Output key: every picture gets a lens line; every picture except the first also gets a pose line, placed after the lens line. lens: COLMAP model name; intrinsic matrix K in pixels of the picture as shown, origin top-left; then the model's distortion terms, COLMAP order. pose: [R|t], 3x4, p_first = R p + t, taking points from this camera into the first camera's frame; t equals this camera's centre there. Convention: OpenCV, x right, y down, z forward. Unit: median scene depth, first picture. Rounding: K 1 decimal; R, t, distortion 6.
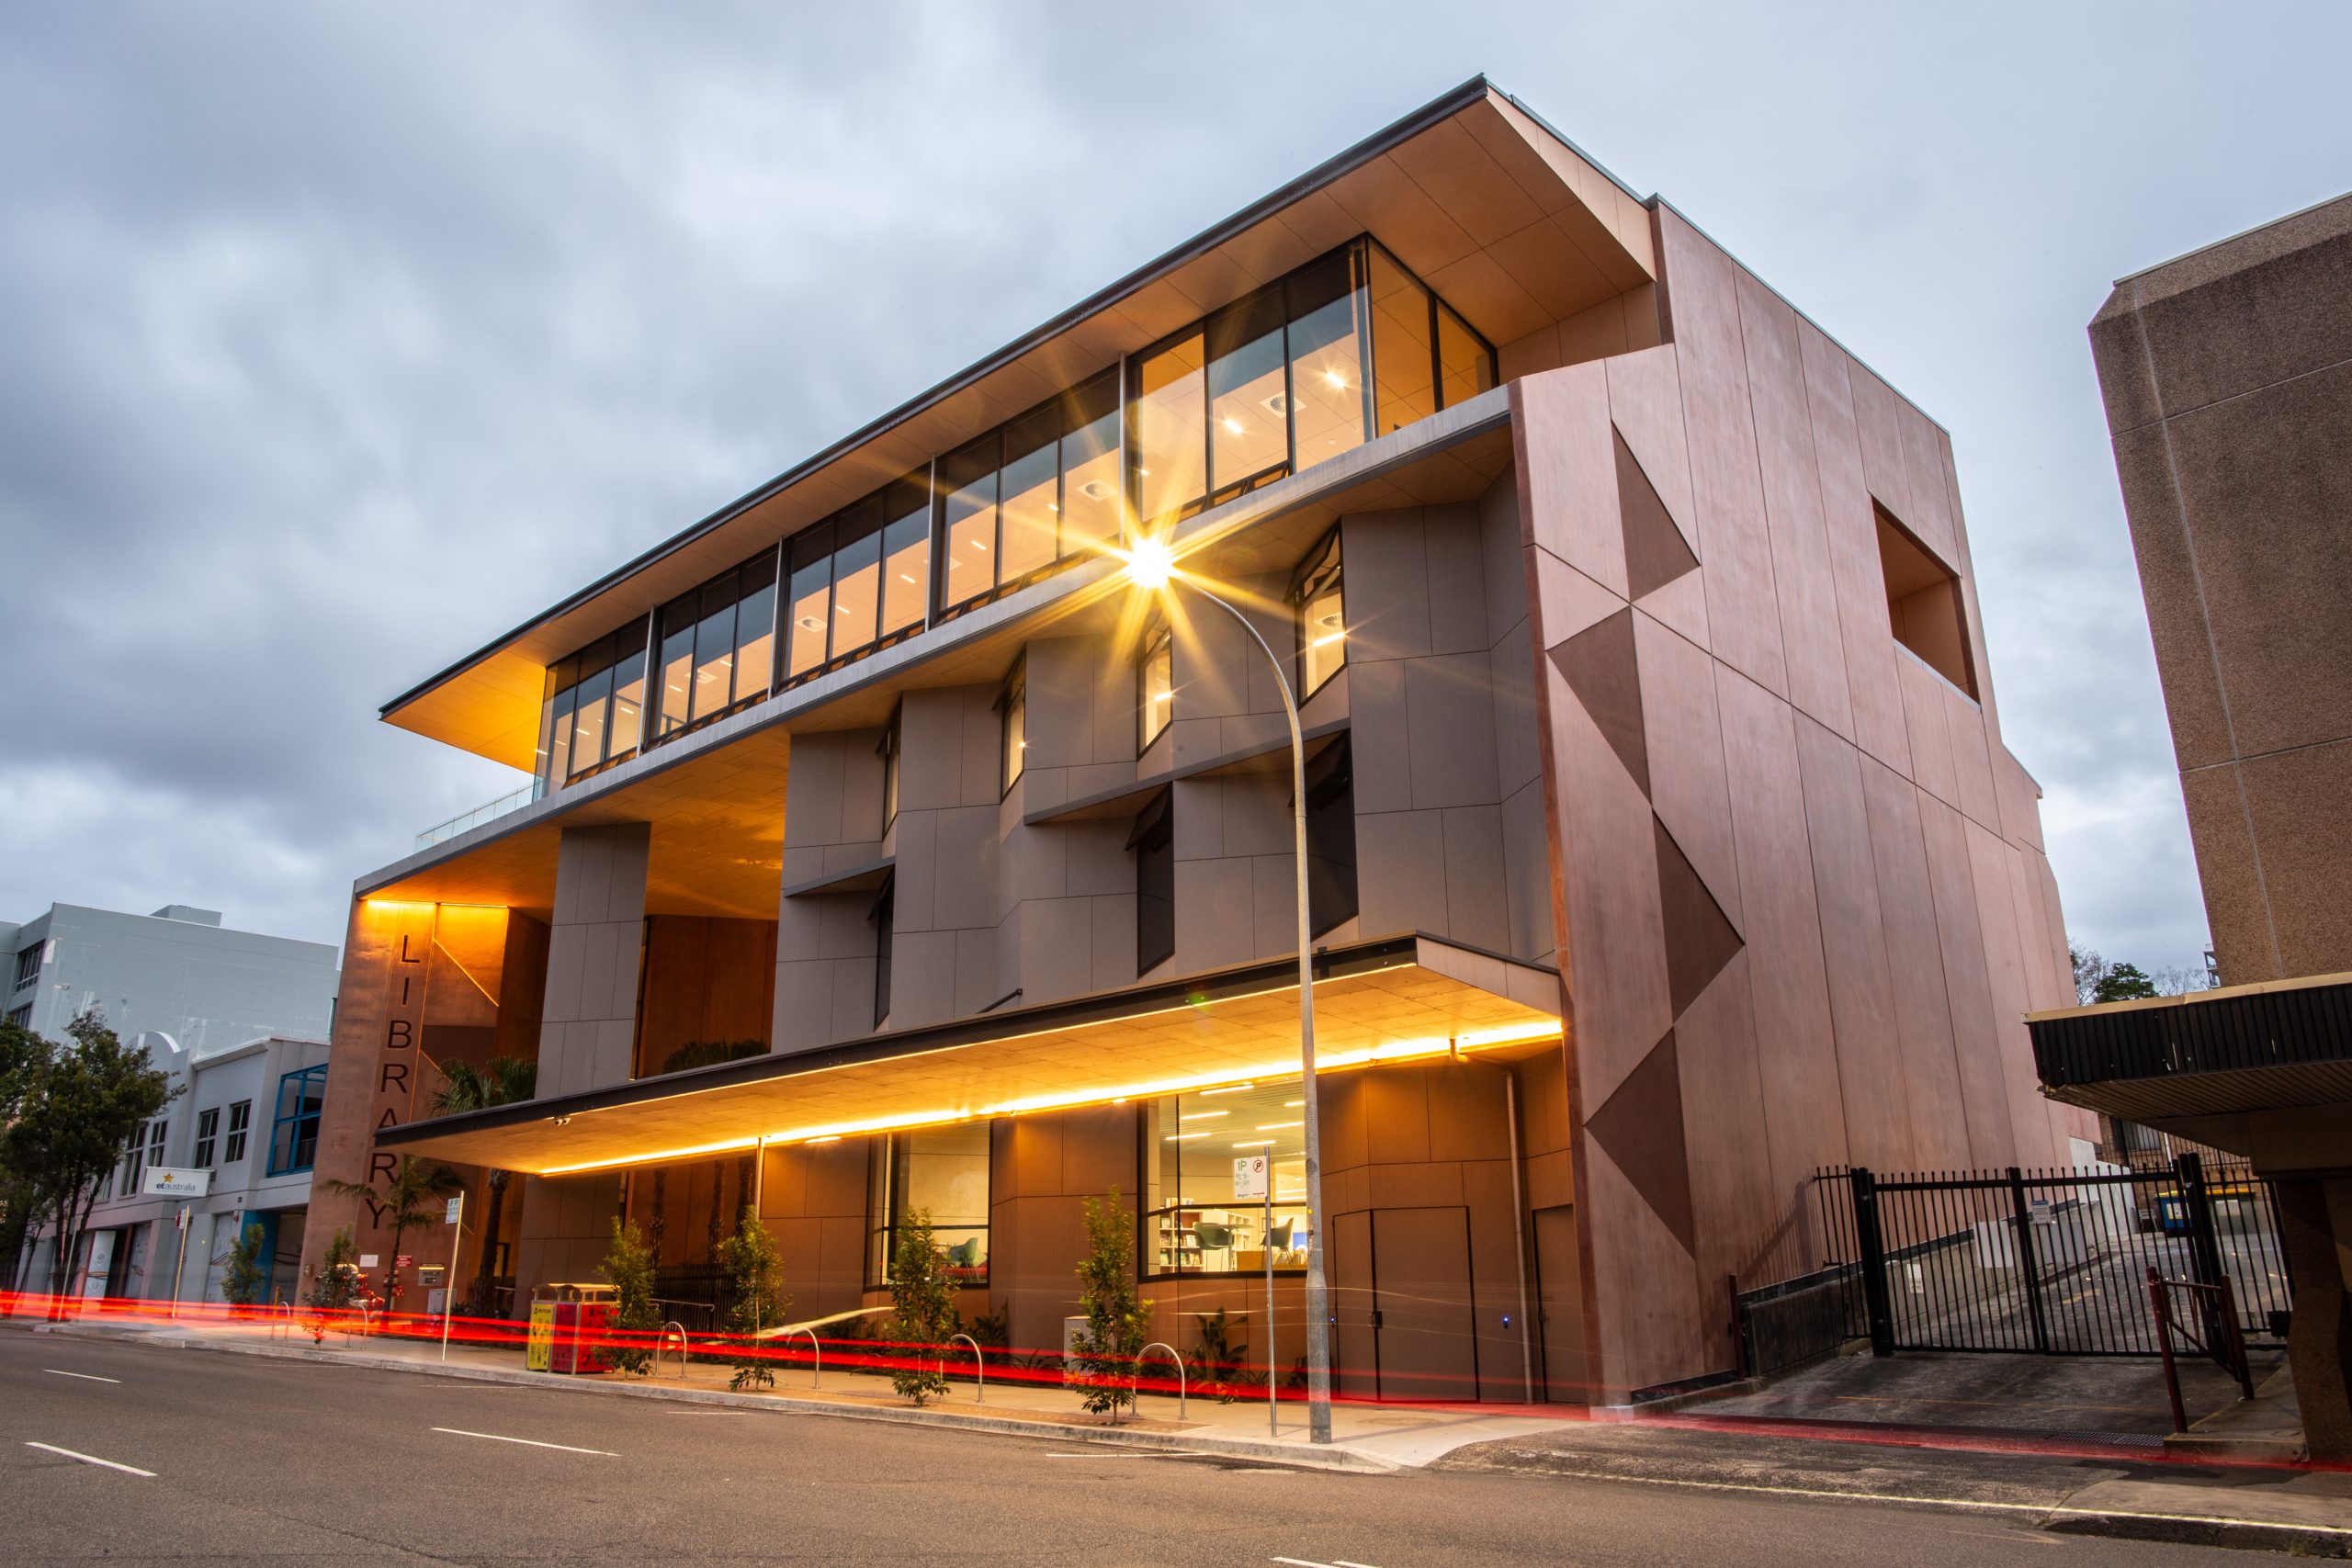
lens RADIAL K [[1667.4, 0, 1176.0], [0, 1667.4, 784.0], [0, 0, 1]] dist [-0.028001, 0.000240]
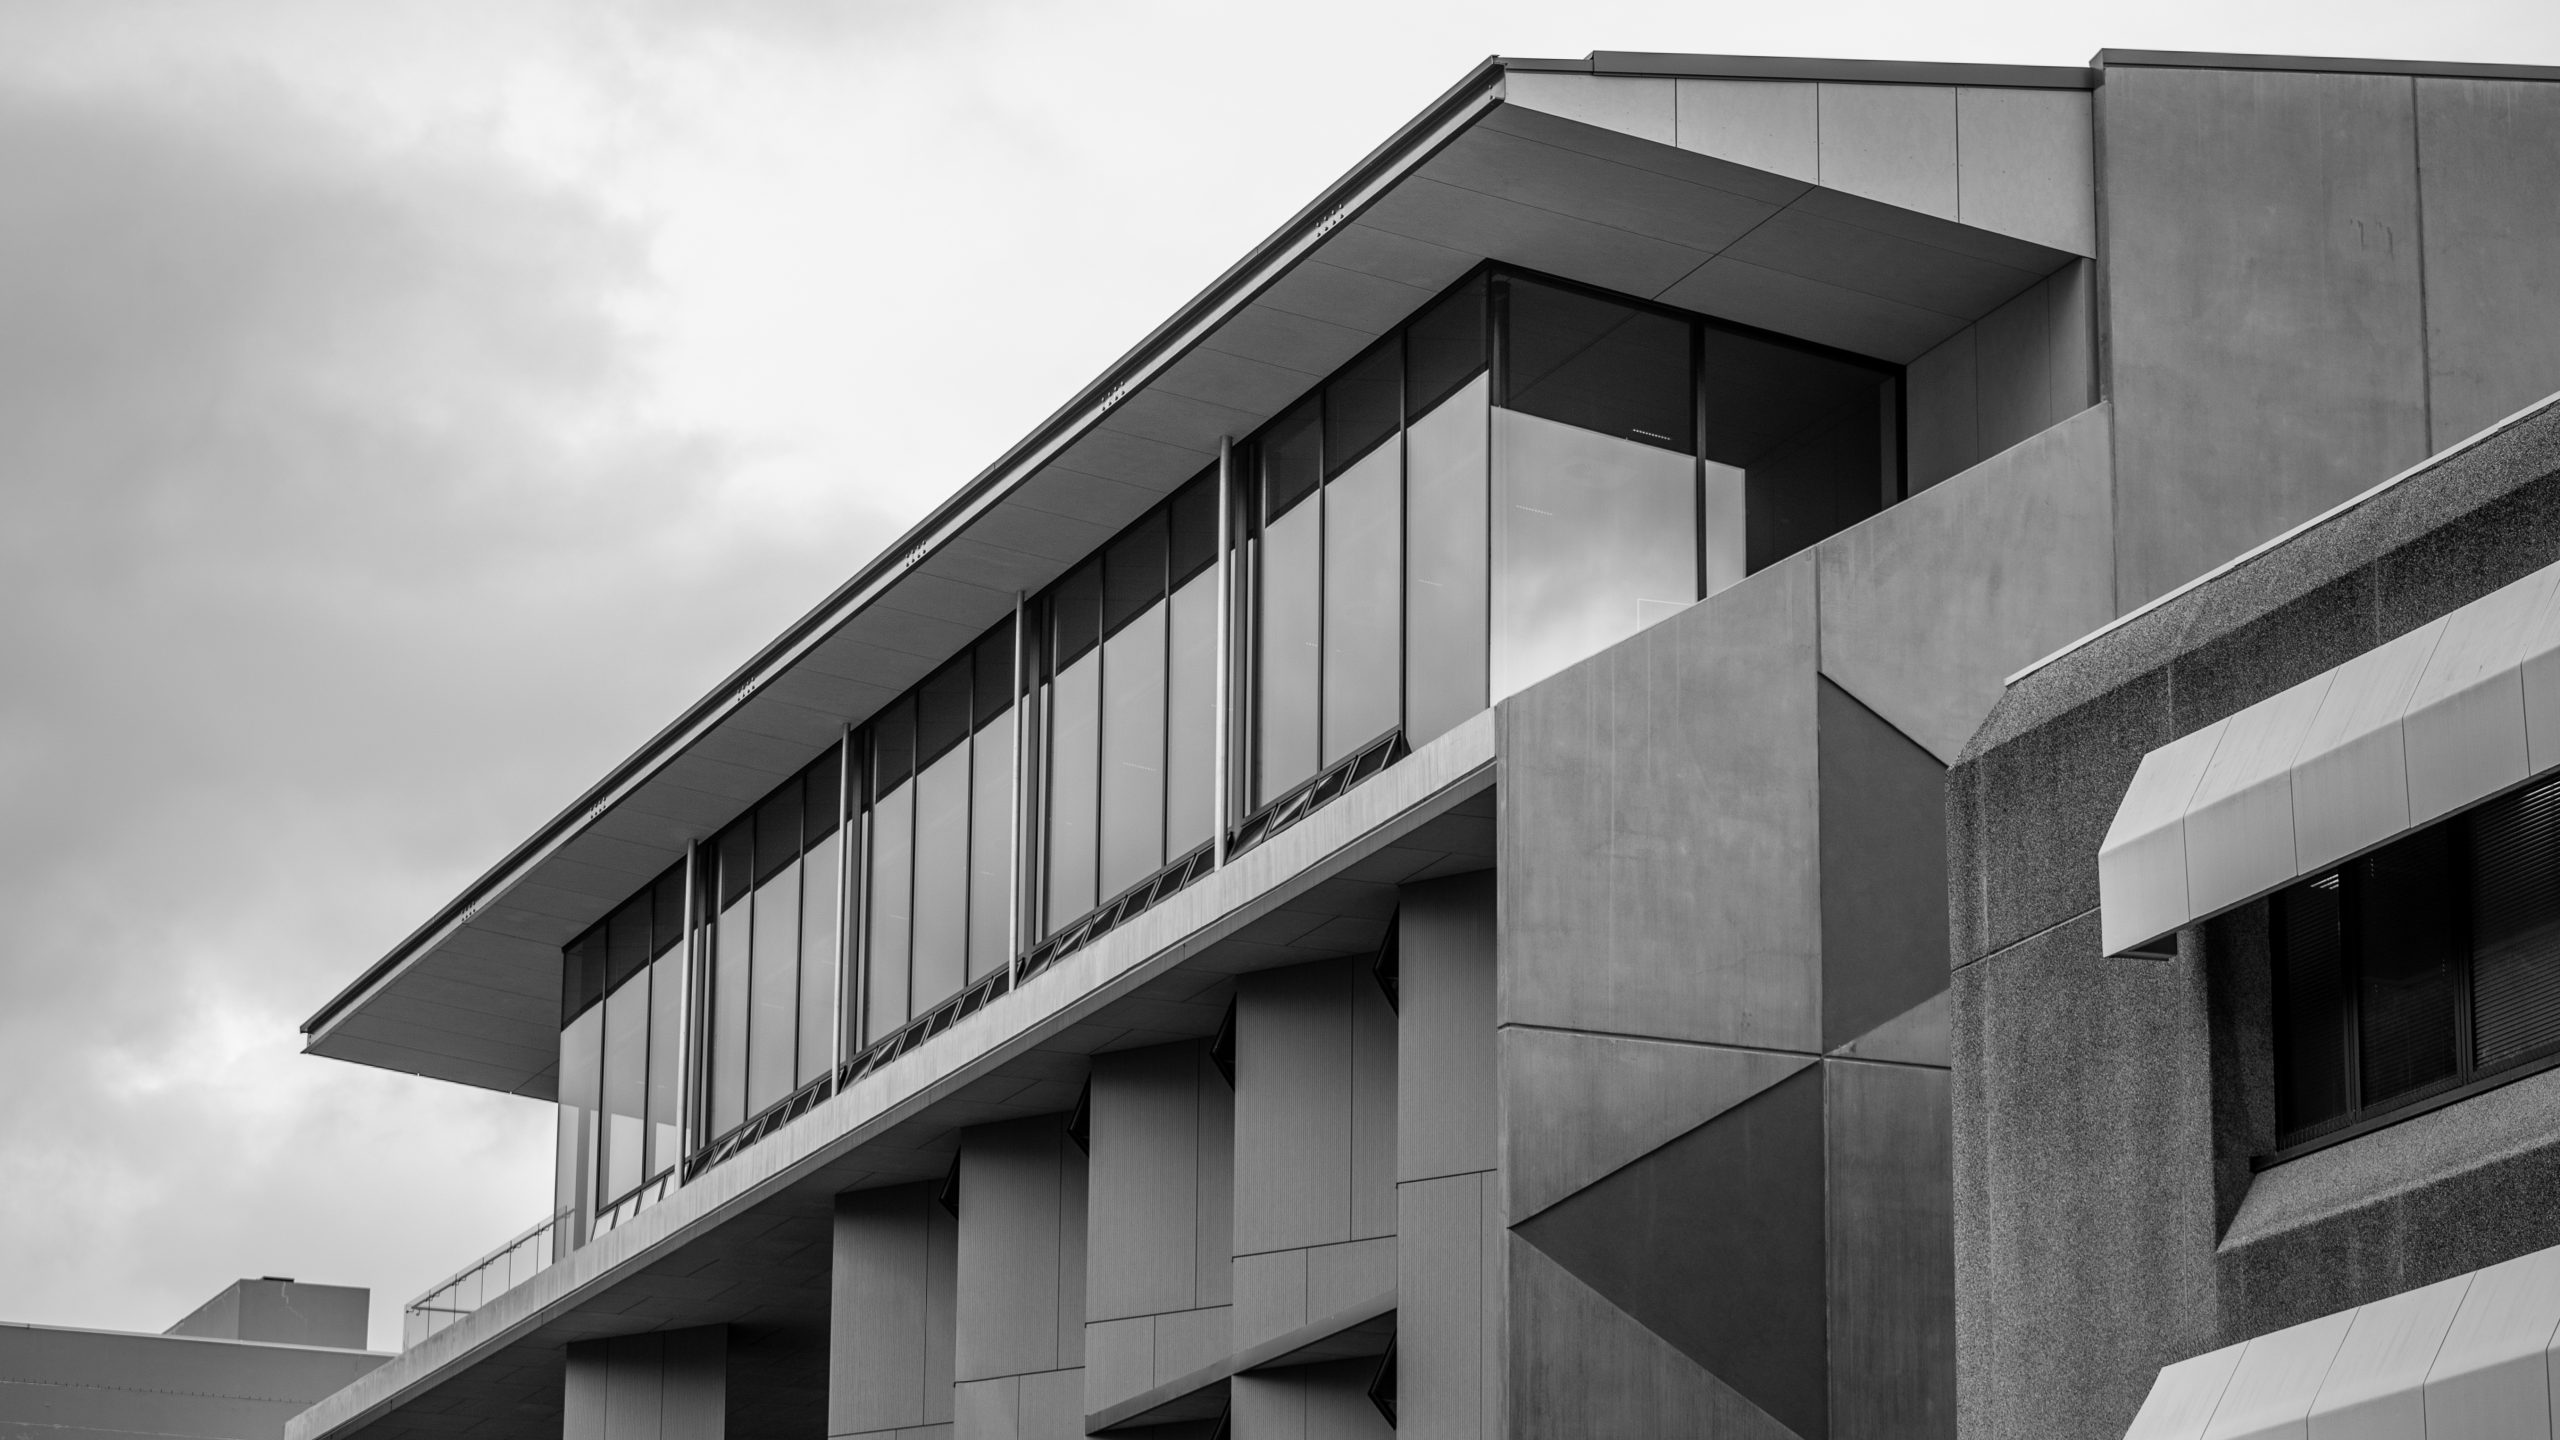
lens RADIAL K [[6494.2, 0, 1280.0], [0, 6494.2, 720.0], [0, 0, 1]] dist [-0.106622, -0.157587]
pose [[0.905009, -0.091713, -0.415388, 0.626271], [0.110634, 0.993625, 0.021659, -0.178008], [0.410753, -0.065558, 0.909387, -0.593915]]
